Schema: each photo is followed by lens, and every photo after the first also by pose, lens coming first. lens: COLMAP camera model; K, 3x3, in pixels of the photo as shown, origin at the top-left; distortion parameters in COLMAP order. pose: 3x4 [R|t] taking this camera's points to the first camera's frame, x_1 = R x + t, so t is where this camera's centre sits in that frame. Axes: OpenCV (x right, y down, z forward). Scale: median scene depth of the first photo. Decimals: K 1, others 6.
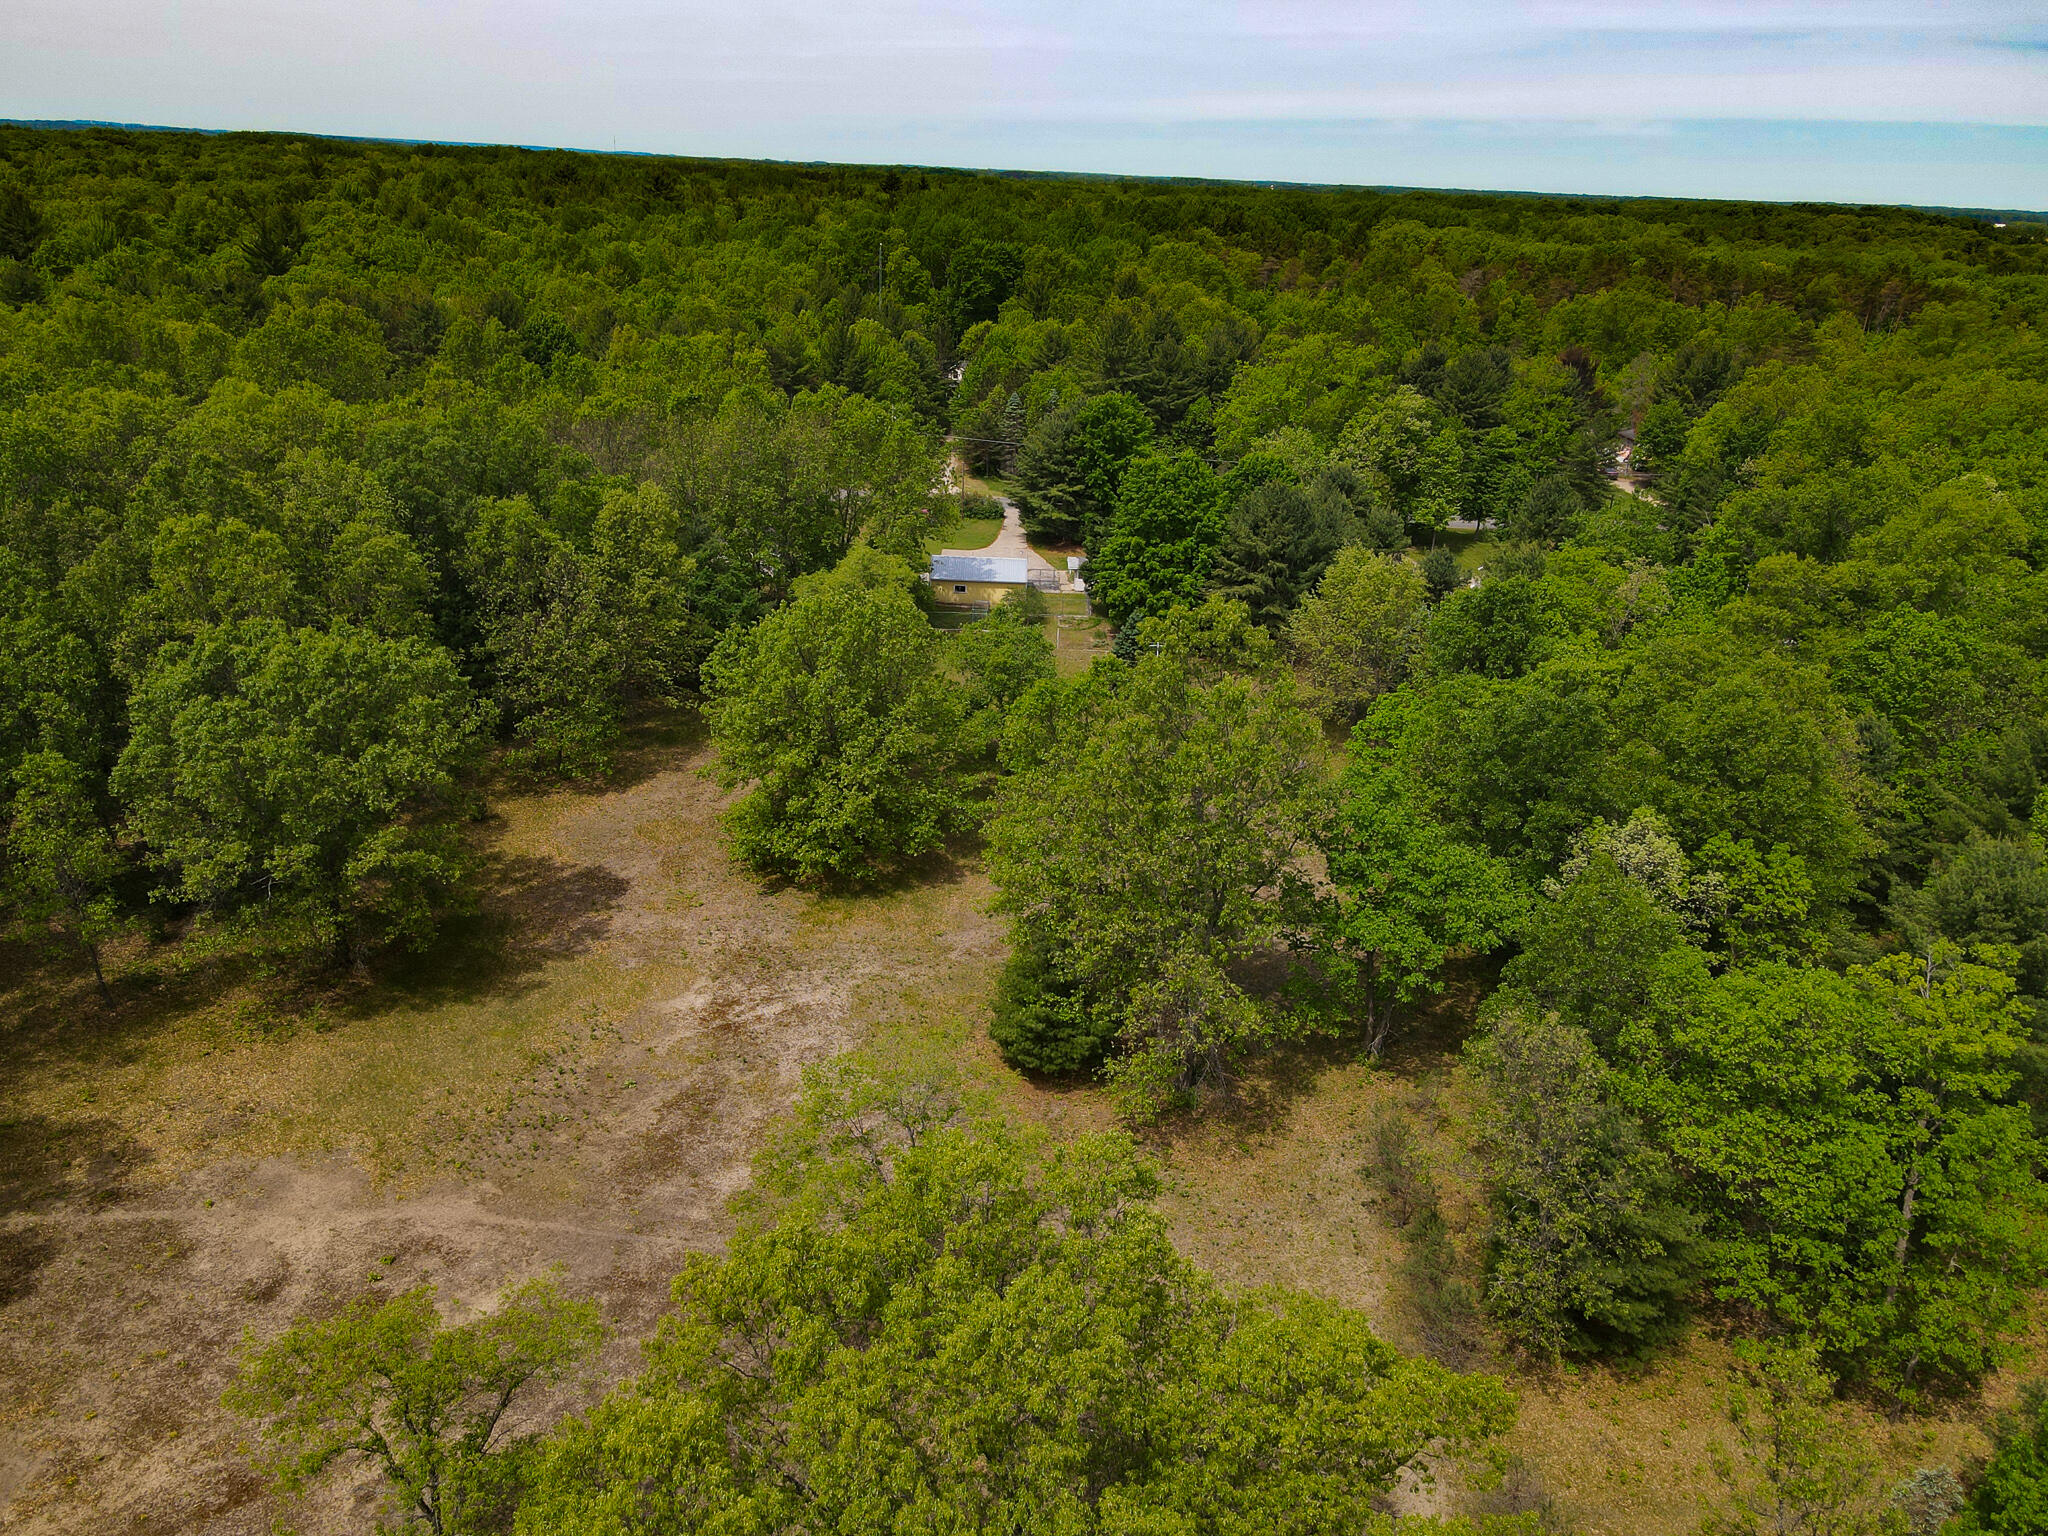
lens RADIAL K [[1464.5, 0, 1024.0], [0, 1464.5, 768.0], [0, 0, 1]] dist [0.008882, 0.000372]
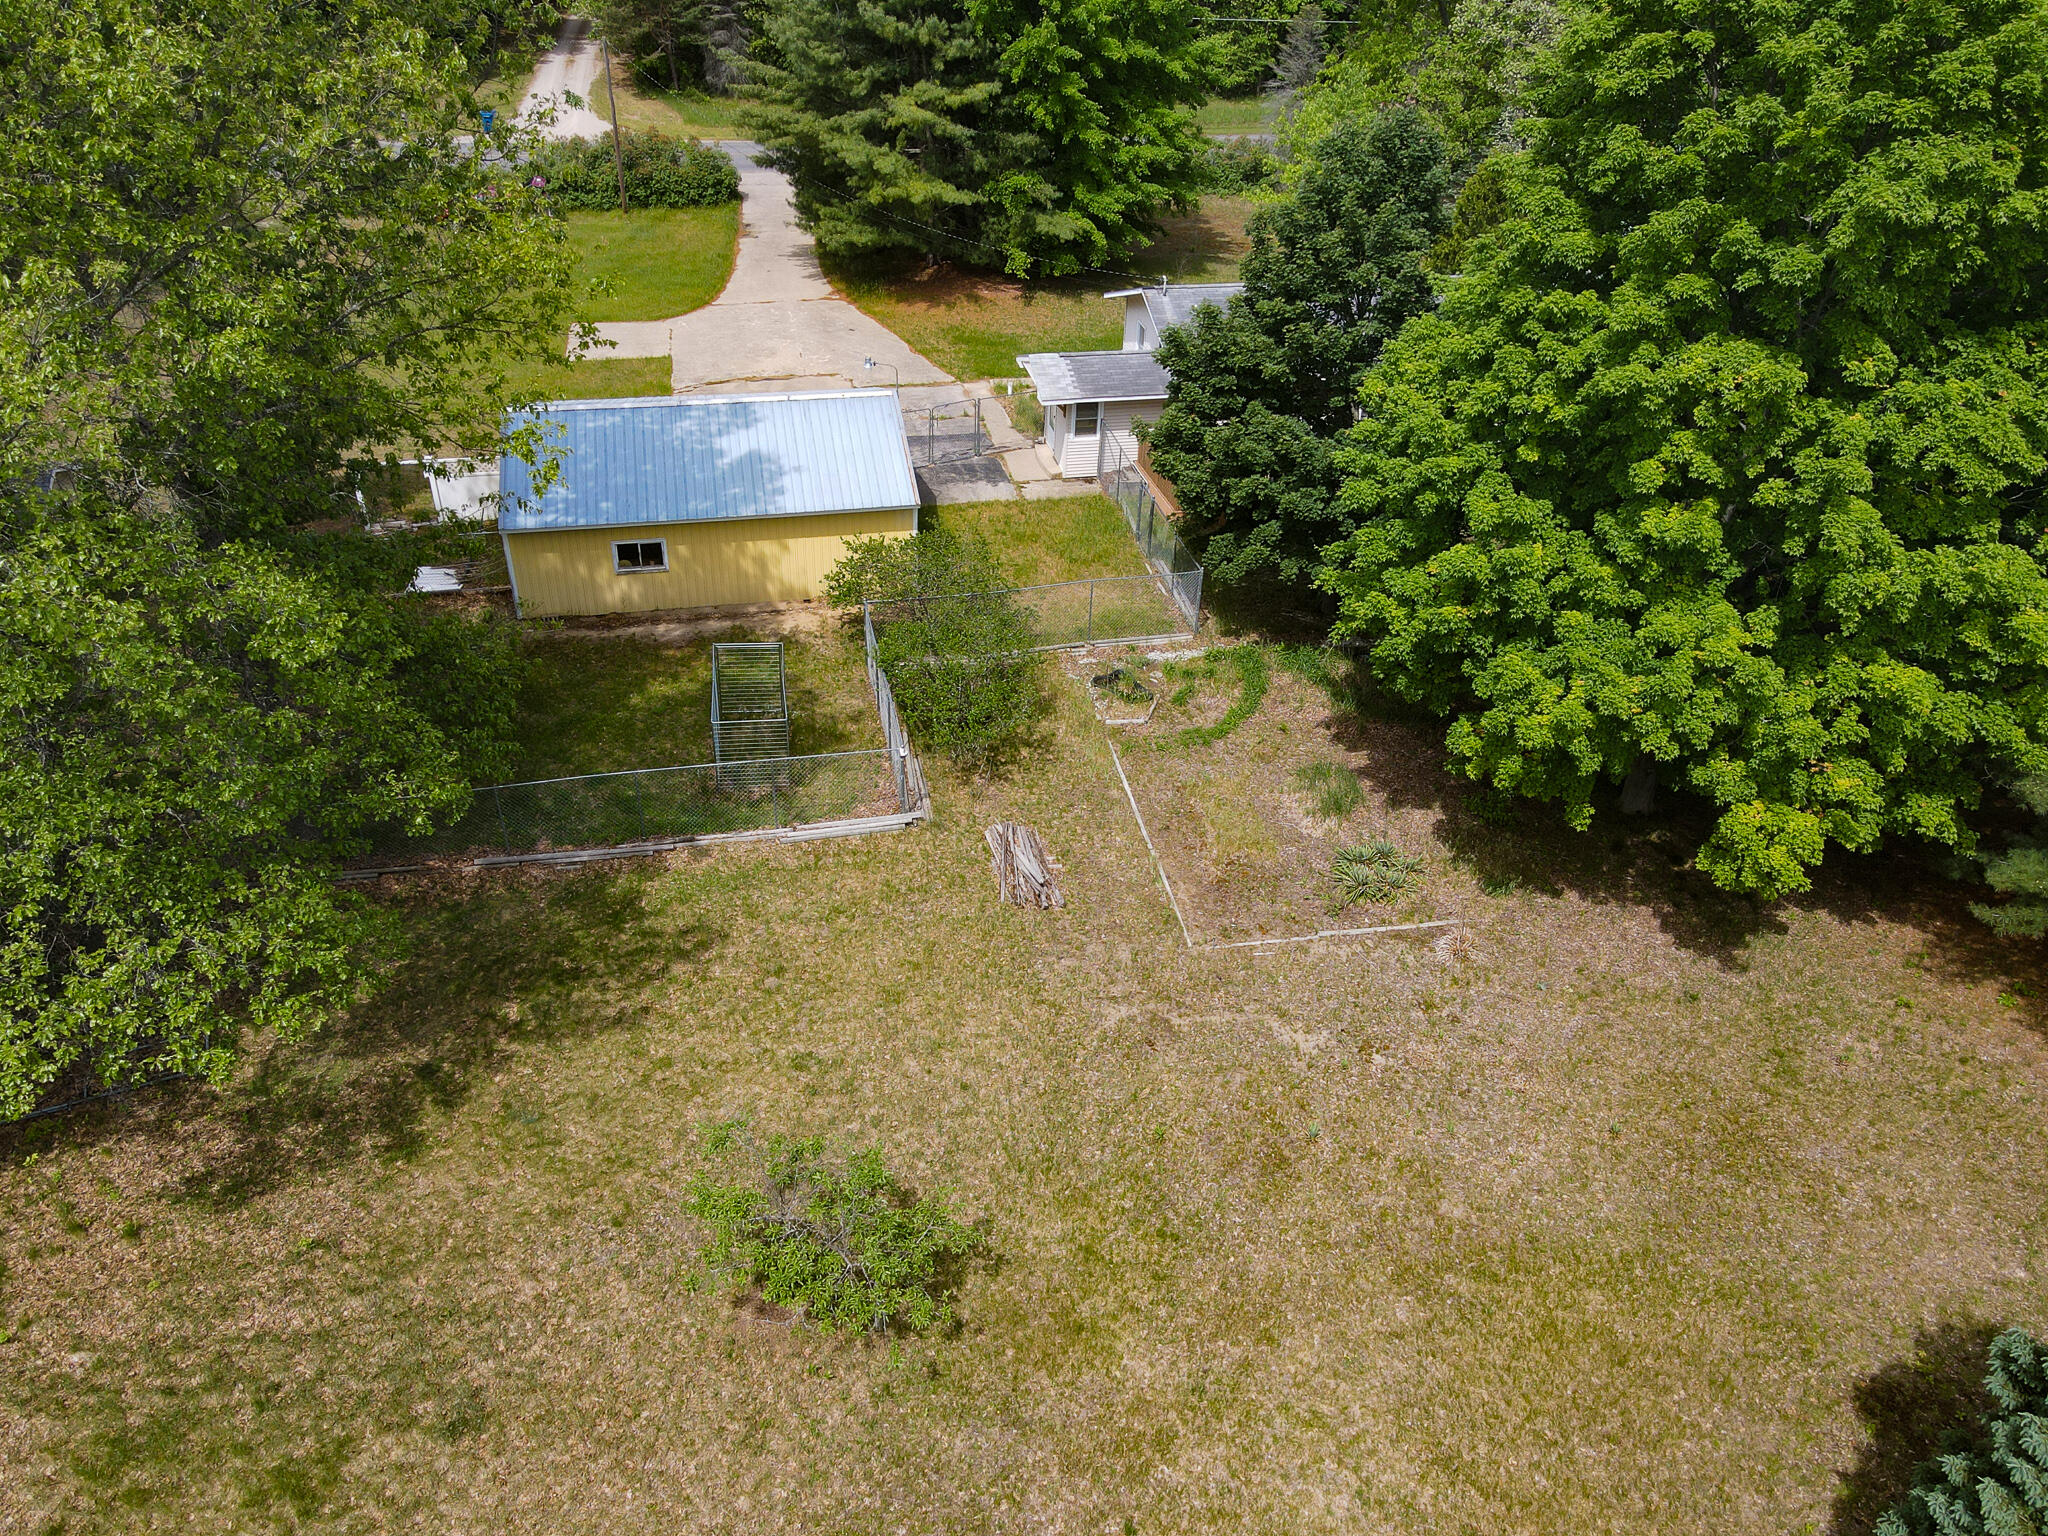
lens RADIAL K [[1464.5, 0, 1024.0], [0, 1464.5, 768.0], [0, 0, 1]] dist [0.008882, 0.000372]
pose [[0.979761, -0.128035, 0.153870, -0.020712], [0.090623, 0.969114, 0.229357, -0.121317], [-0.178484, -0.210771, 0.961103, 0.661246]]
